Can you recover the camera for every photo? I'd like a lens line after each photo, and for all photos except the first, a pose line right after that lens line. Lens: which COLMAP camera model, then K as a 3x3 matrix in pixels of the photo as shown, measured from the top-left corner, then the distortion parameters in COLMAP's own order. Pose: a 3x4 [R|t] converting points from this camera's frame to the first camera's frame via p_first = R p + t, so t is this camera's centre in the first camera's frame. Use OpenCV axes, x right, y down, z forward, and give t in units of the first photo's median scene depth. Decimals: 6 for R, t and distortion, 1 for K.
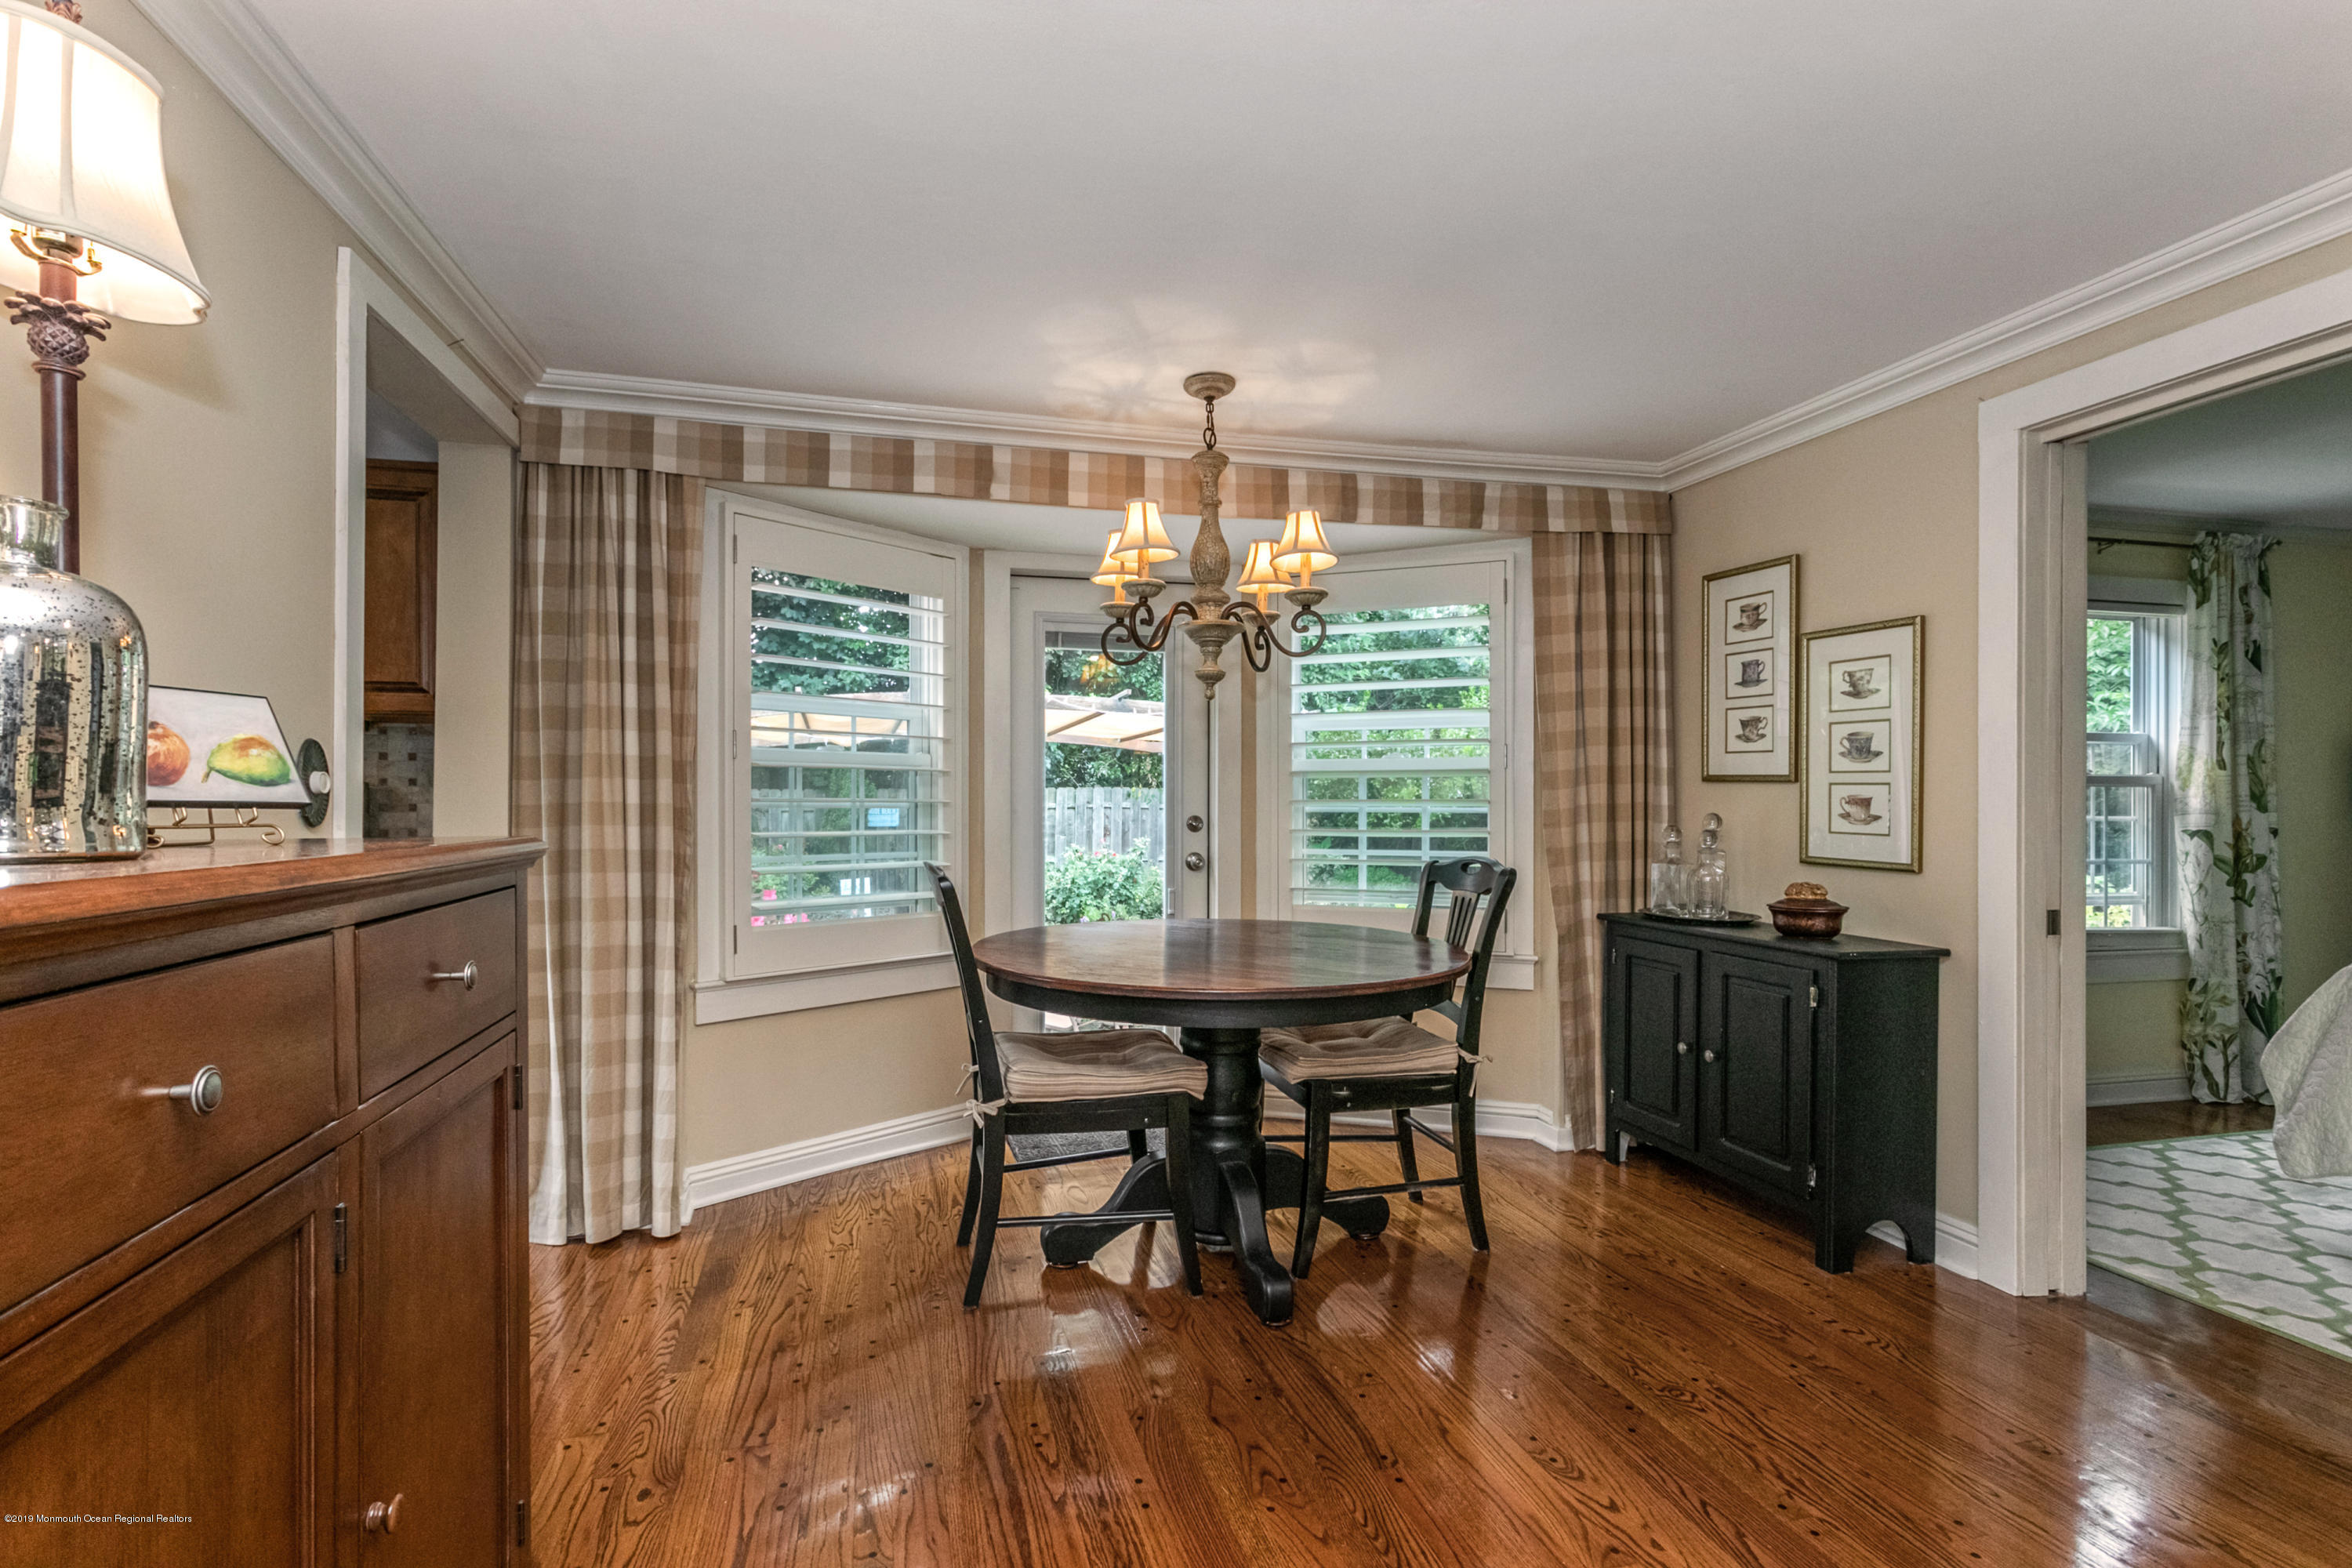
lens RADIAL K [[1115.1, 0, 1160.0], [0, 1115.1, 815.3], [0, 0, 1]] dist [-0.001693, 0.001861]
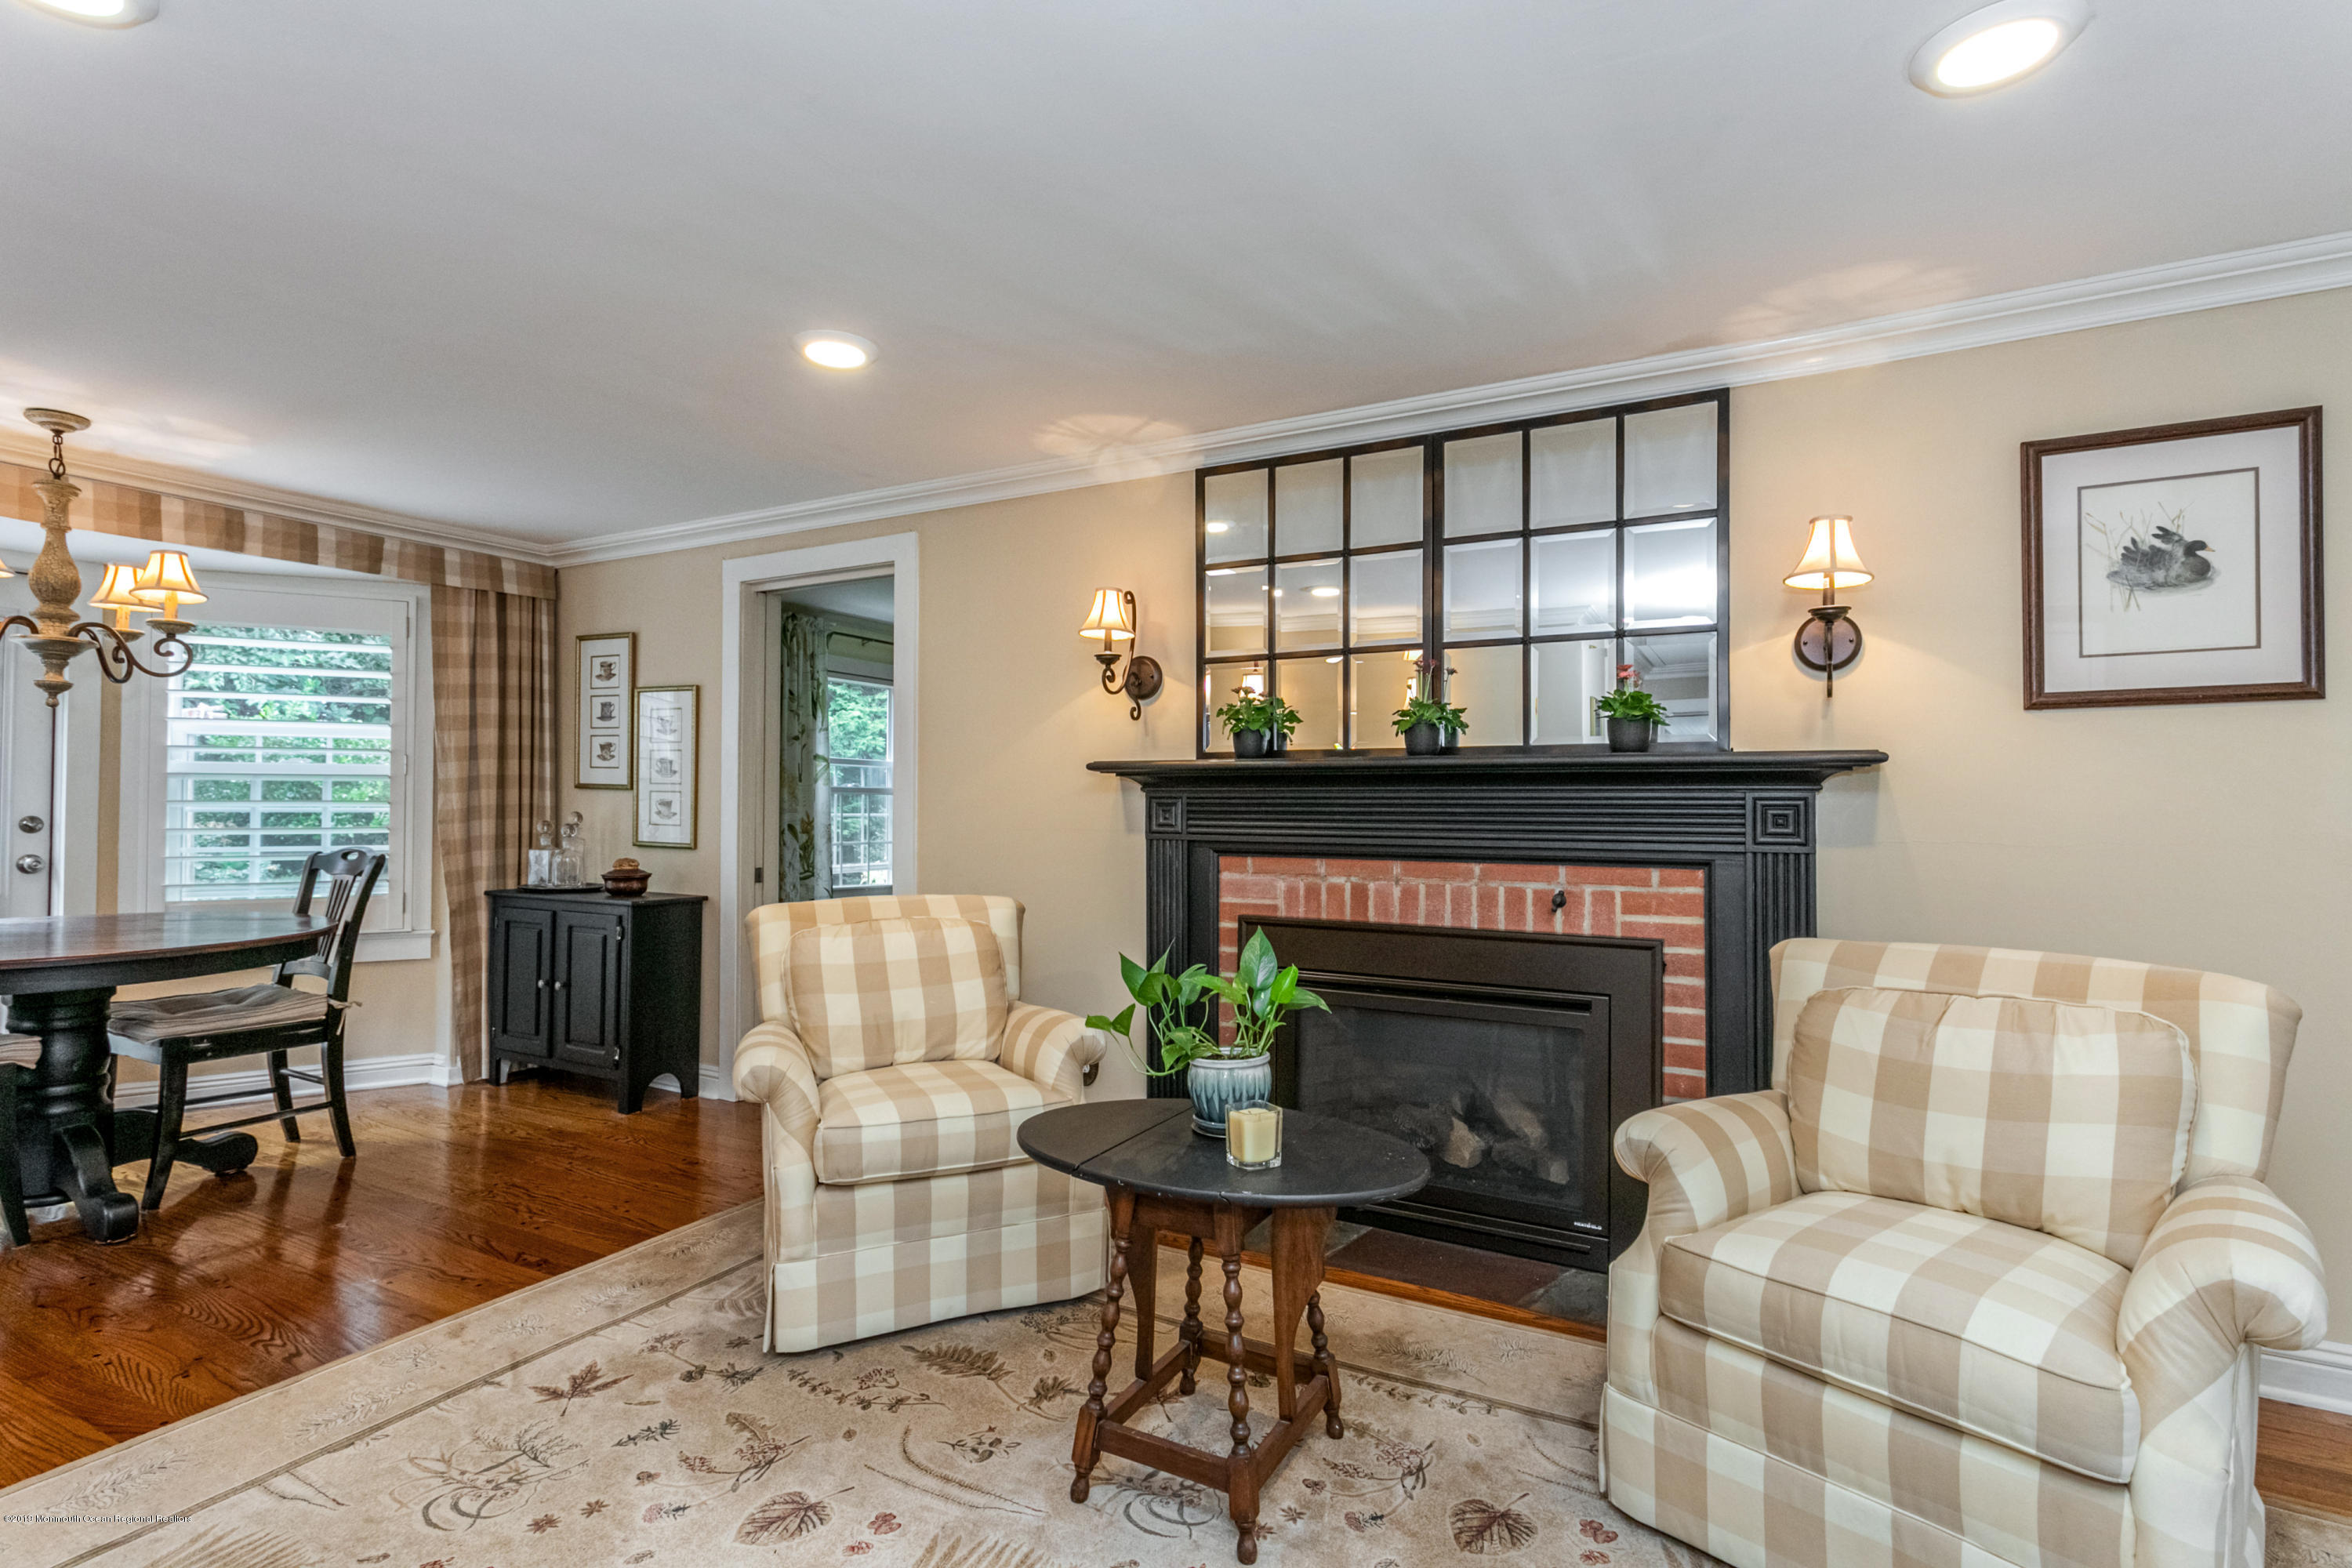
lens RADIAL K [[1115.1, 0, 1182.2], [0, 1115.1, 786.0], [0, 0, 1]] dist [-0.001693, 0.001861]
pose [[0.673841, 0.015773, 0.738708, -0.012814], [0.005121, 0.999648, -0.026017, 0.005858], [-0.738858, 0.021314, 0.673524, -0.464751]]
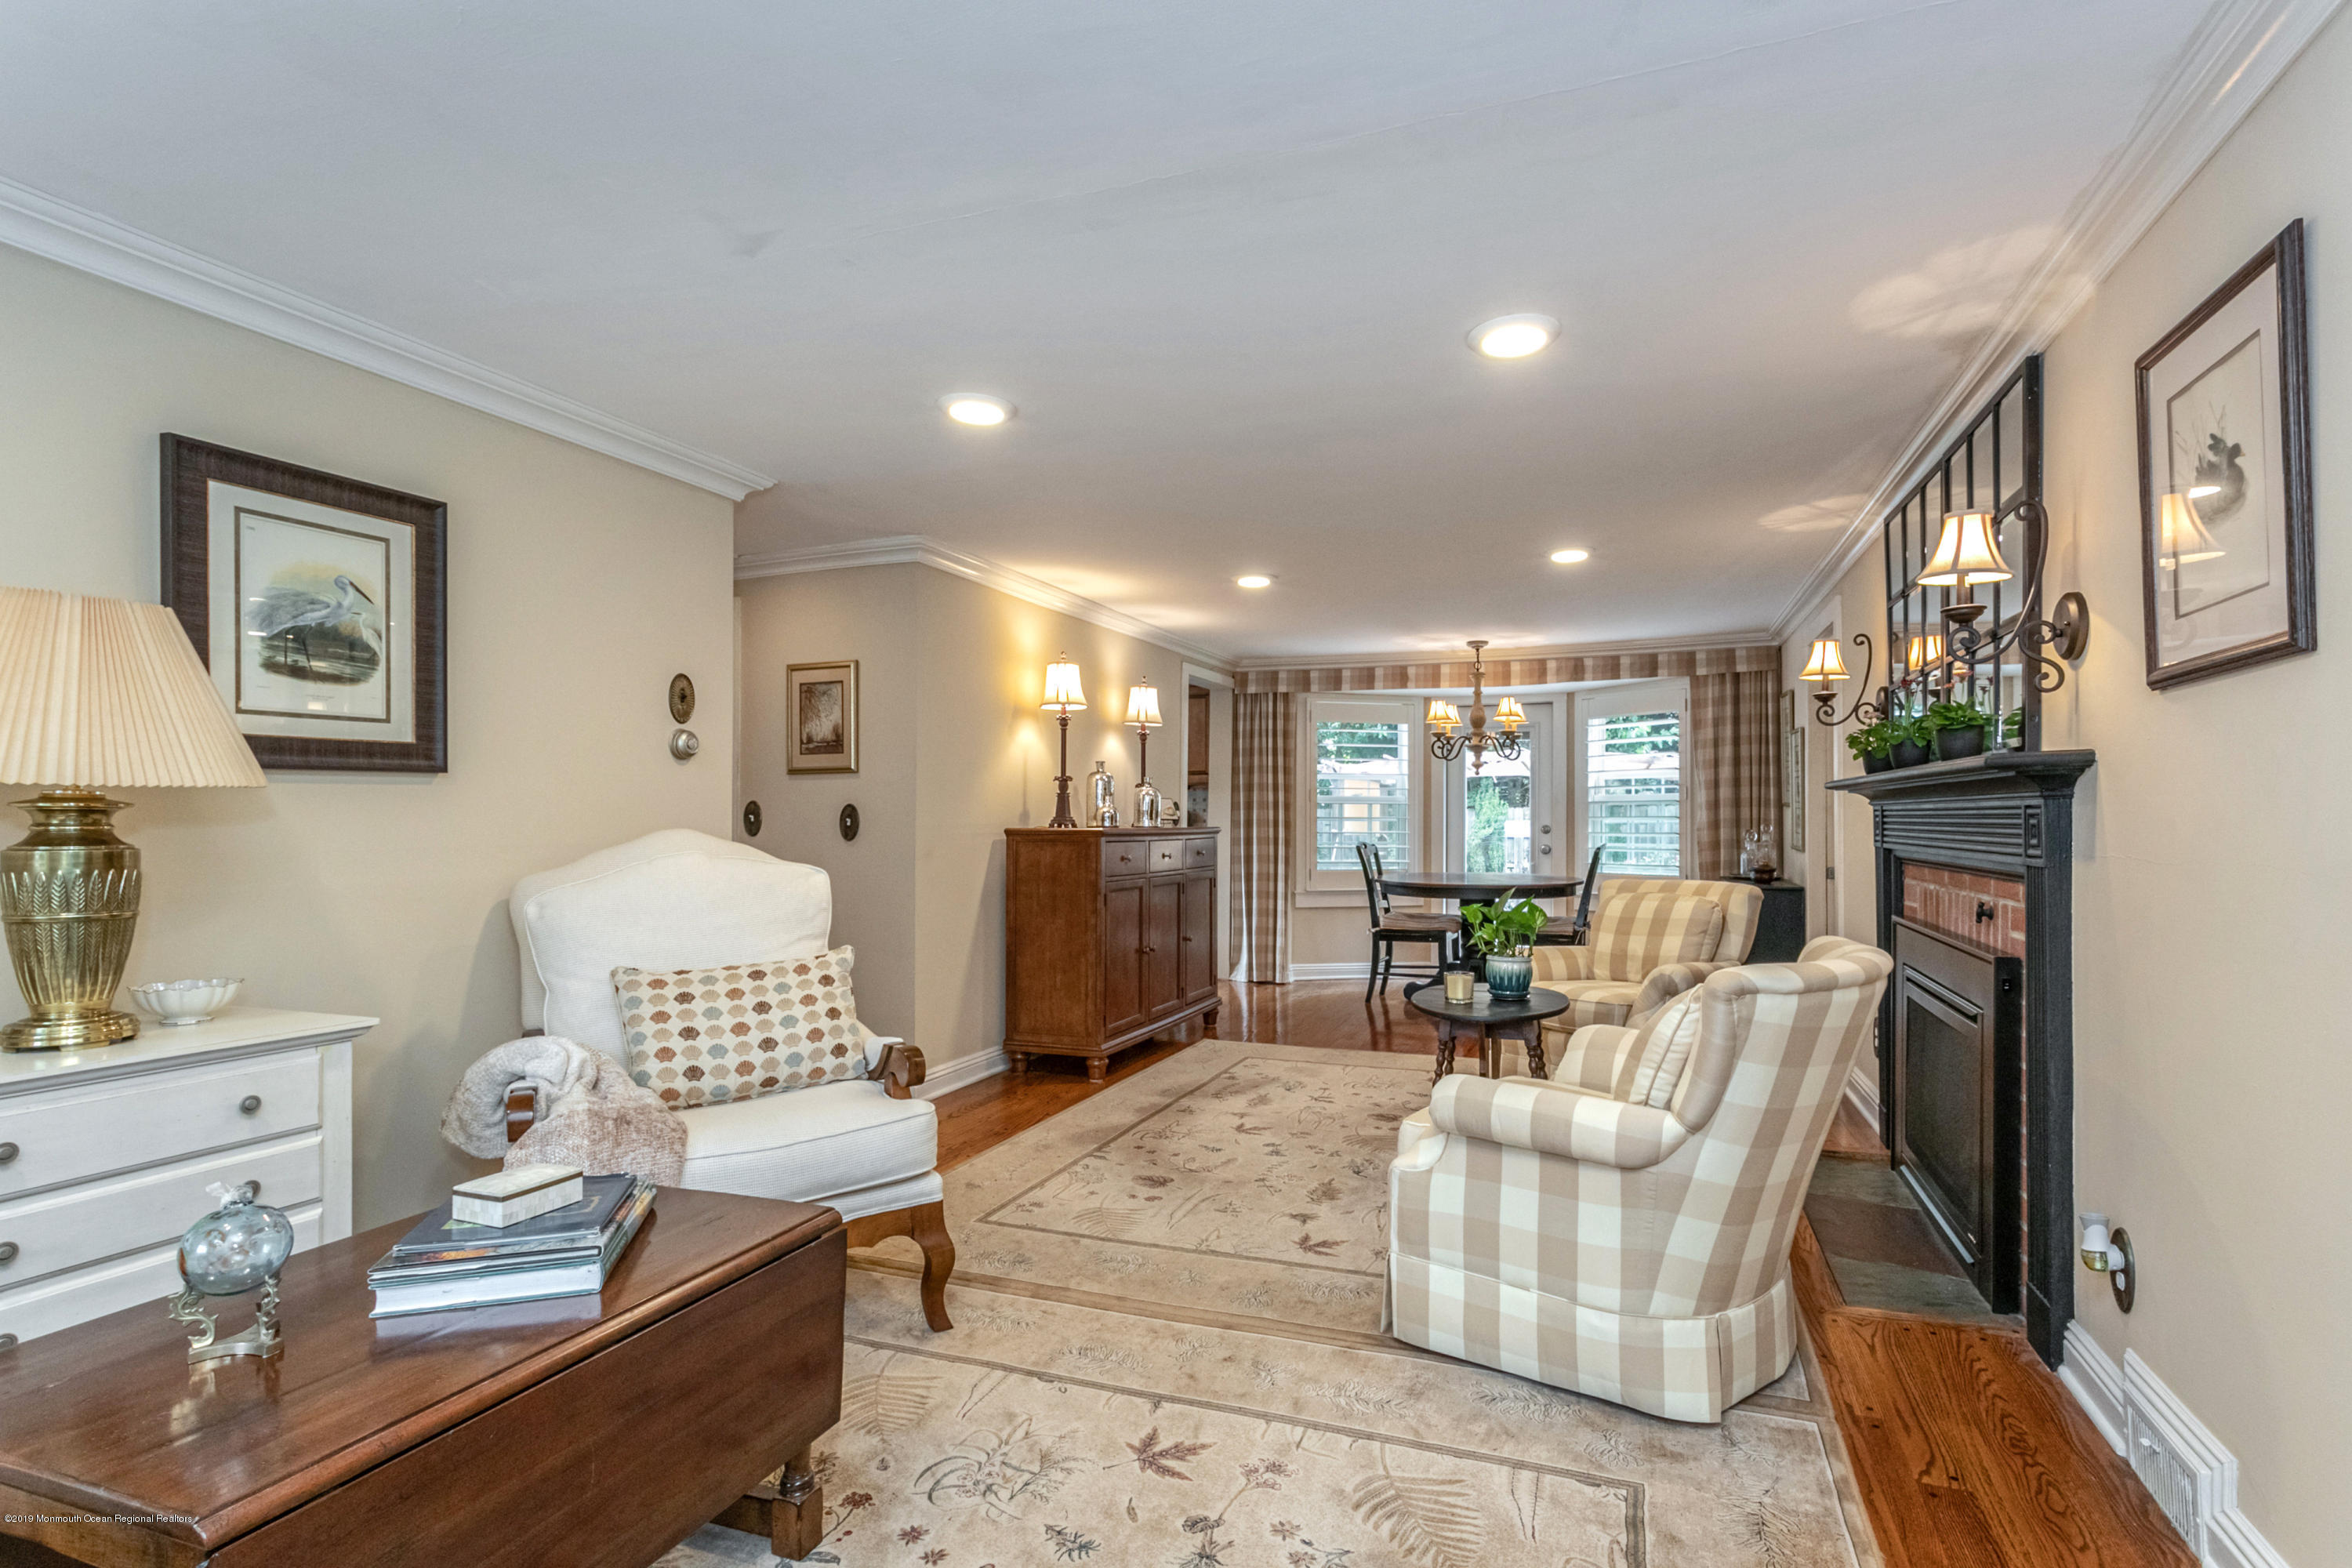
lens RADIAL K [[1115.1, 0, 1164.2], [0, 1115.1, 797.9], [0, 0, 1]] dist [-0.001693, 0.001861]
pose [[0.802628, -0.012348, -0.596352, 0.798223], [-0.005698, 0.999581, -0.028366, 0.013900], [0.596452, 0.026166, 0.802222, -1.125688]]
